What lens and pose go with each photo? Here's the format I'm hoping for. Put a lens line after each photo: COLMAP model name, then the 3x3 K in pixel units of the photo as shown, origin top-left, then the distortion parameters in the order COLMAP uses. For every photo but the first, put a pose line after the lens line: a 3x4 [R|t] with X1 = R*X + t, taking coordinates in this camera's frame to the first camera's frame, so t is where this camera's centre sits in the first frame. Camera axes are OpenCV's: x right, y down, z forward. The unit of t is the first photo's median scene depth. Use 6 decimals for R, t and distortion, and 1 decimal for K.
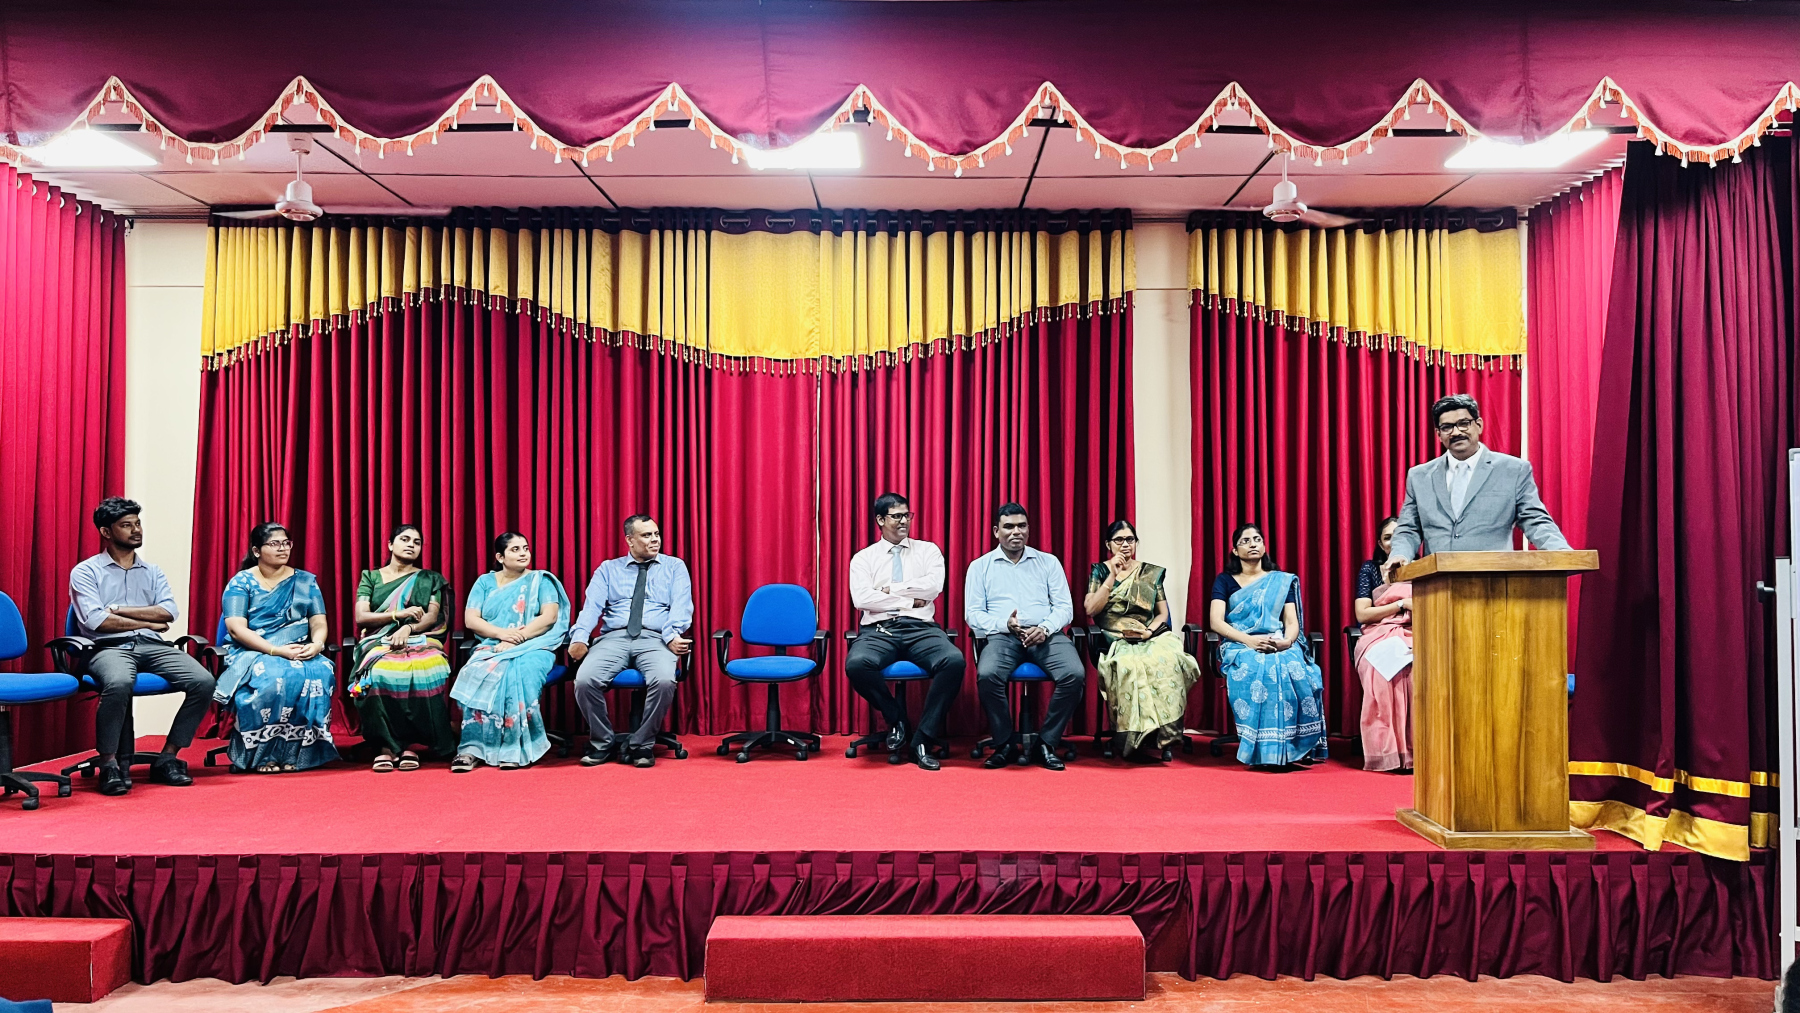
lens RADIAL K [[1365.9, 0, 910.6], [0, 1365.9, 510.8], [0, 0, 1]] dist [0.050176, -0.061202]
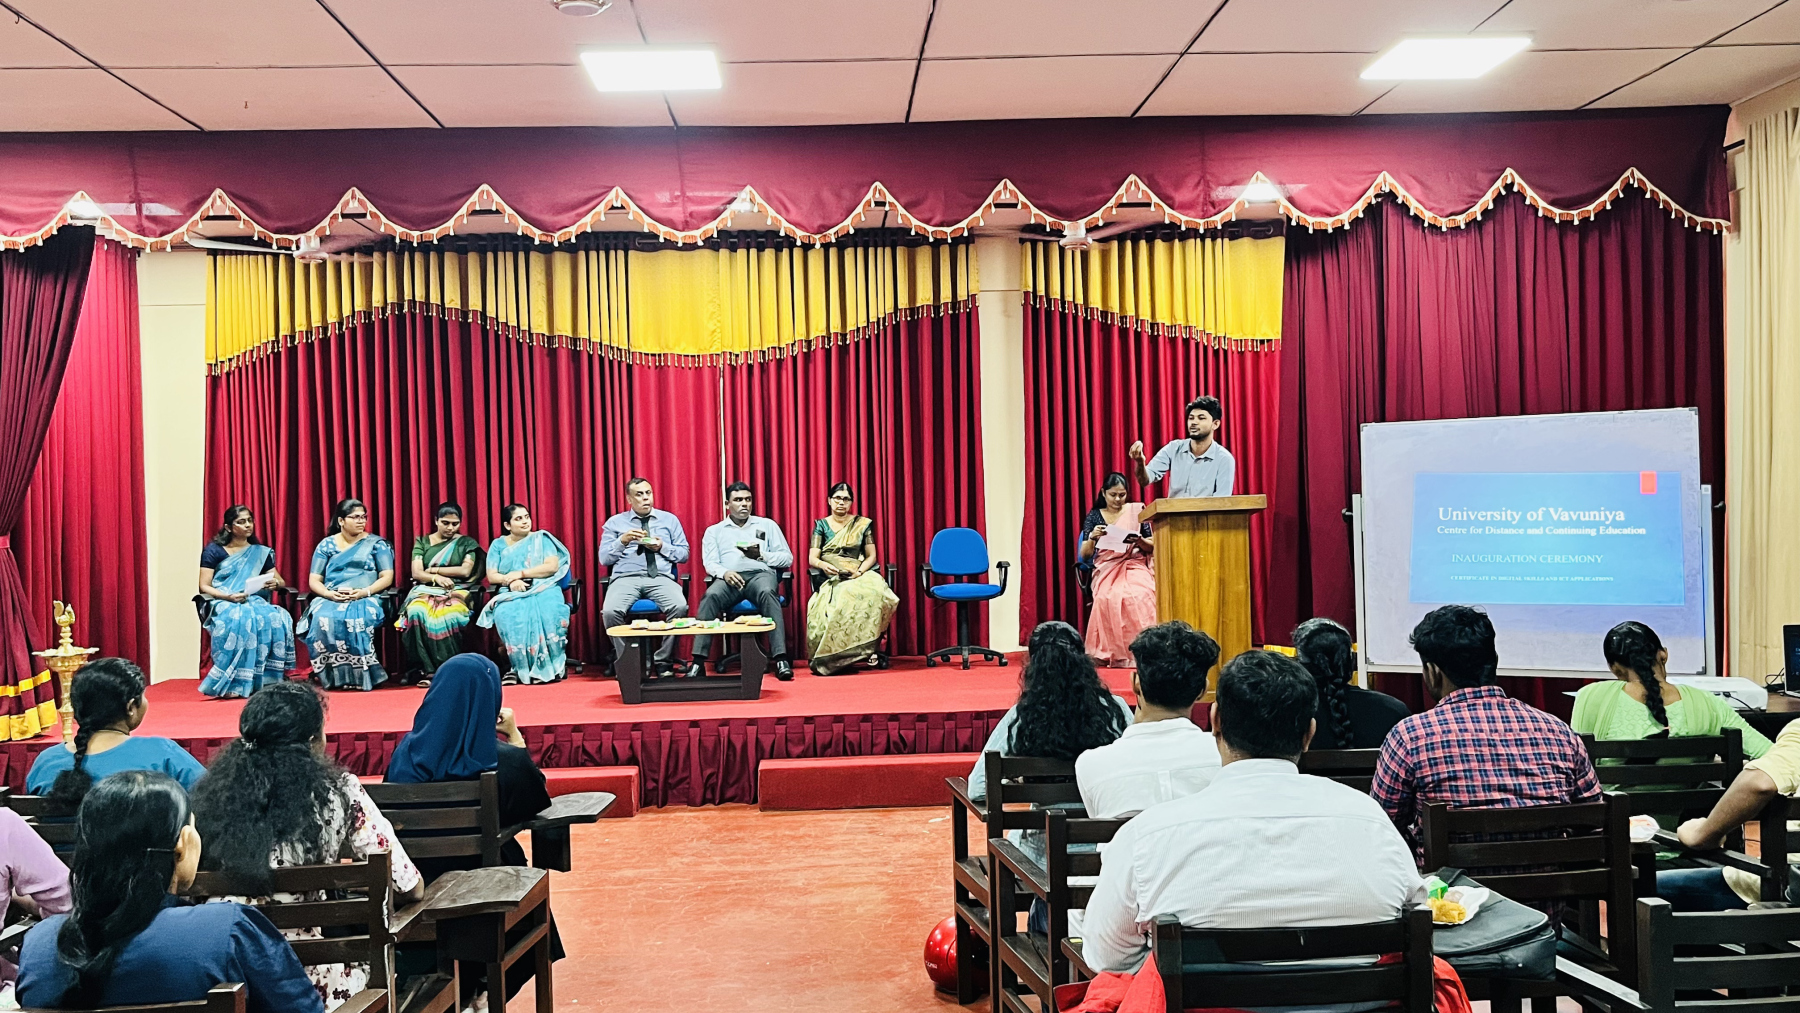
lens RADIAL K [[1570.8, 0, 897.3], [0, 1570.8, 515.6], [0, 0, 1]] dist [0.049630, -0.056889]
pose [[0.998577, -0.026885, 0.046067, 0.021638], [0.025468, 0.999193, 0.031064, -0.007141], [-0.046865, -0.029847, 0.998455, -0.413306]]
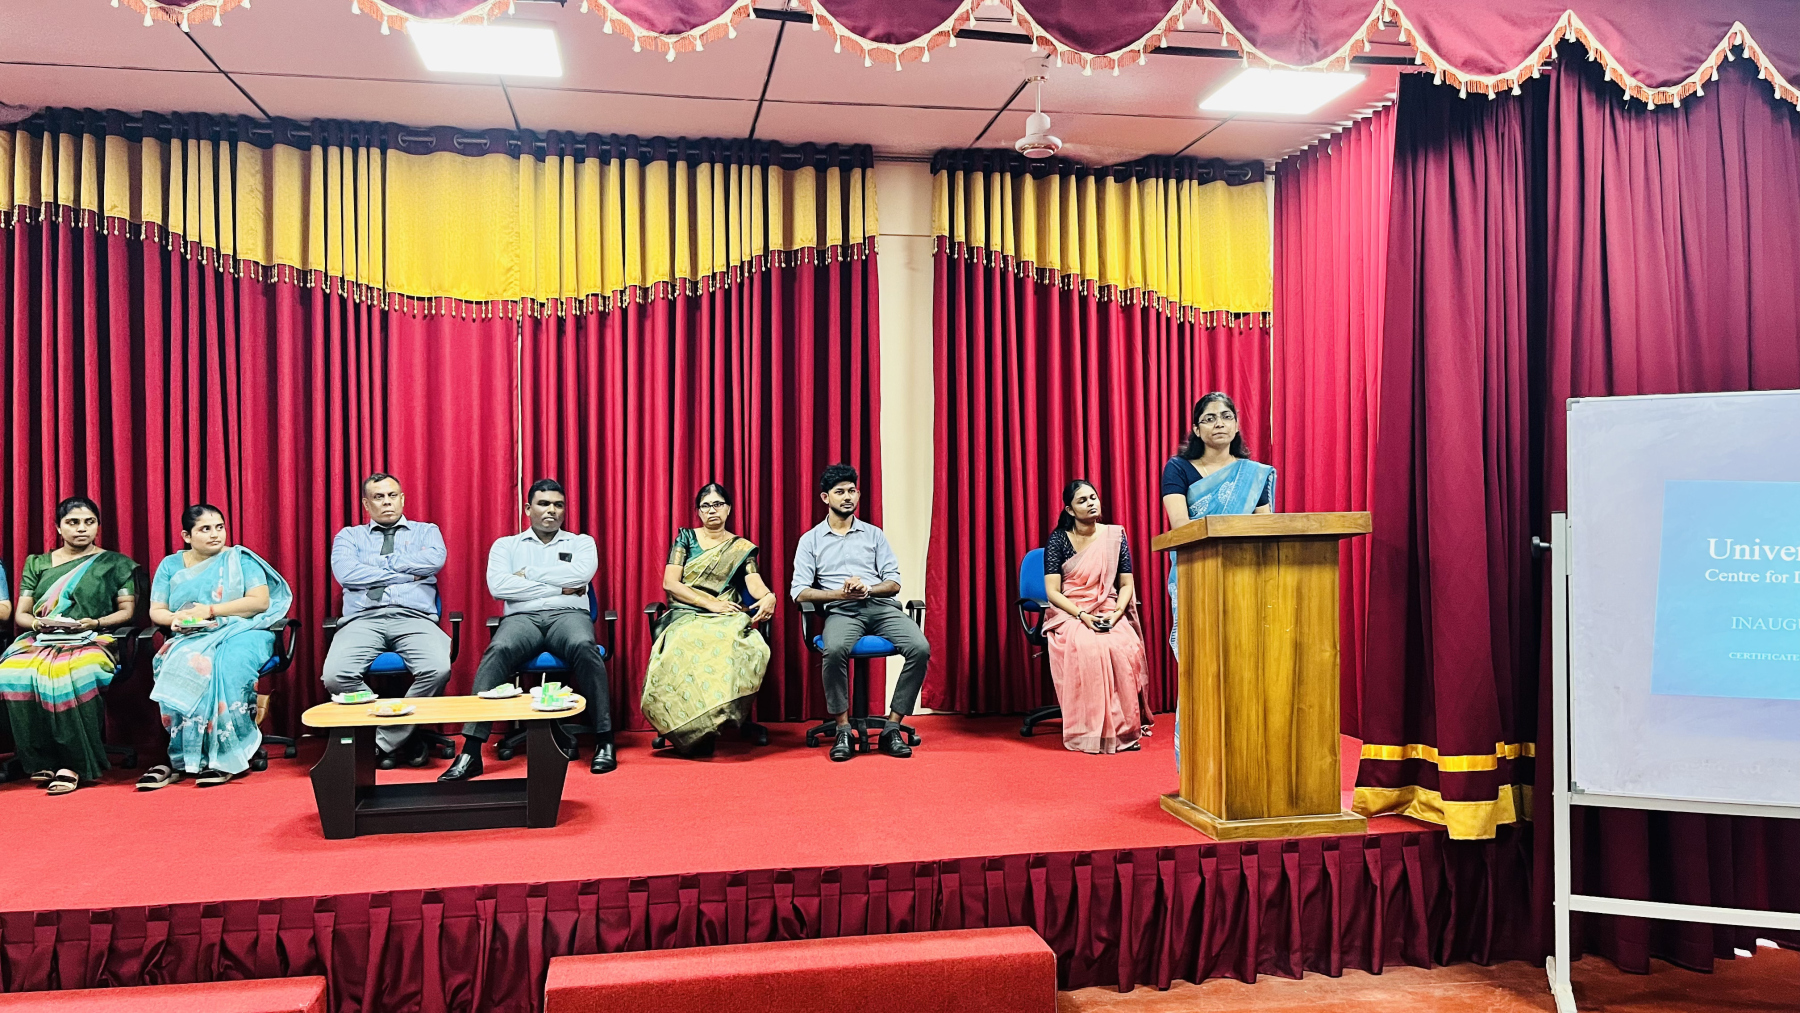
lens RADIAL K [[1365.9, 0, 899.7], [0, 1365.9, 509.1], [0, 0, 1]] dist [0.050176, -0.061202]
pose [[0.983362, -0.007724, 0.181494, 0.011410], [0.004220, 0.999797, 0.019685, 0.004588], [-0.181610, -0.018591, 0.983195, 0.094448]]
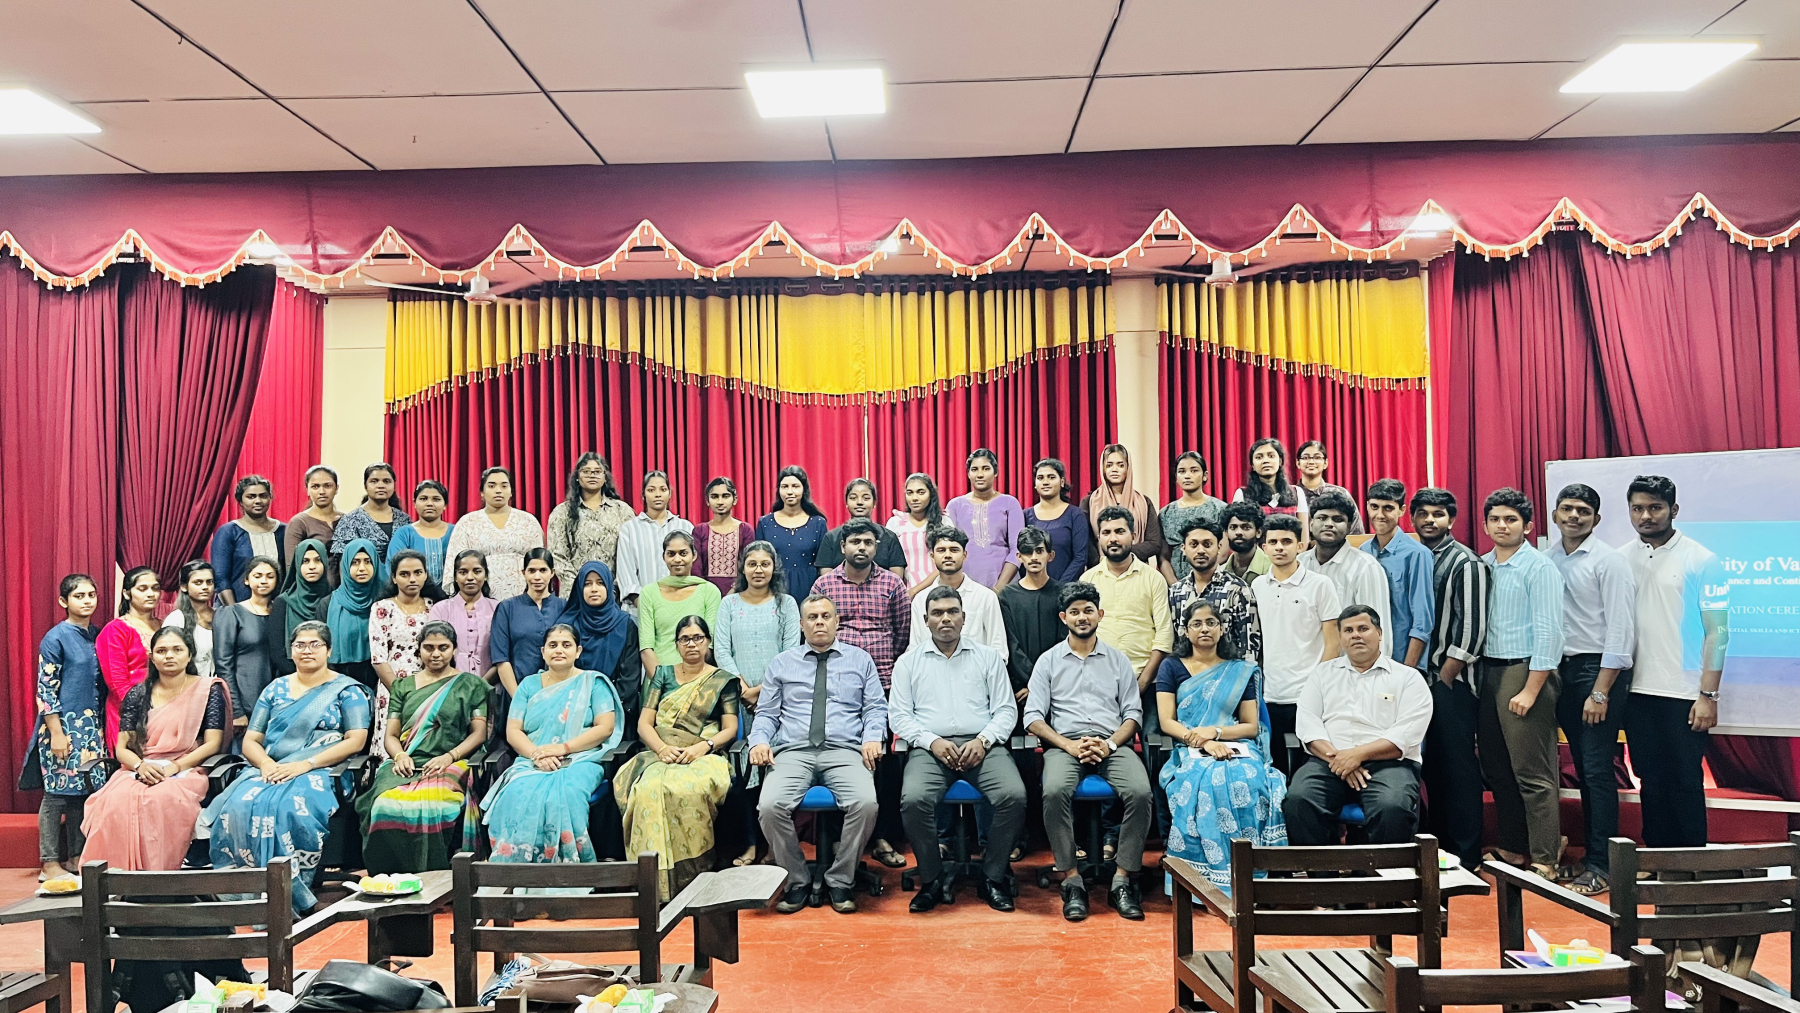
lens RADIAL K [[1365.9, 0, 891.5], [0, 1365.9, 512.3], [0, 0, 1]] dist [0.050176, -0.061202]
pose [[0.999456, -0.020495, -0.025828, -0.012155], [0.020620, 0.999777, 0.004593, -0.006327], [0.025728, -0.005124, 0.999656, -0.267678]]
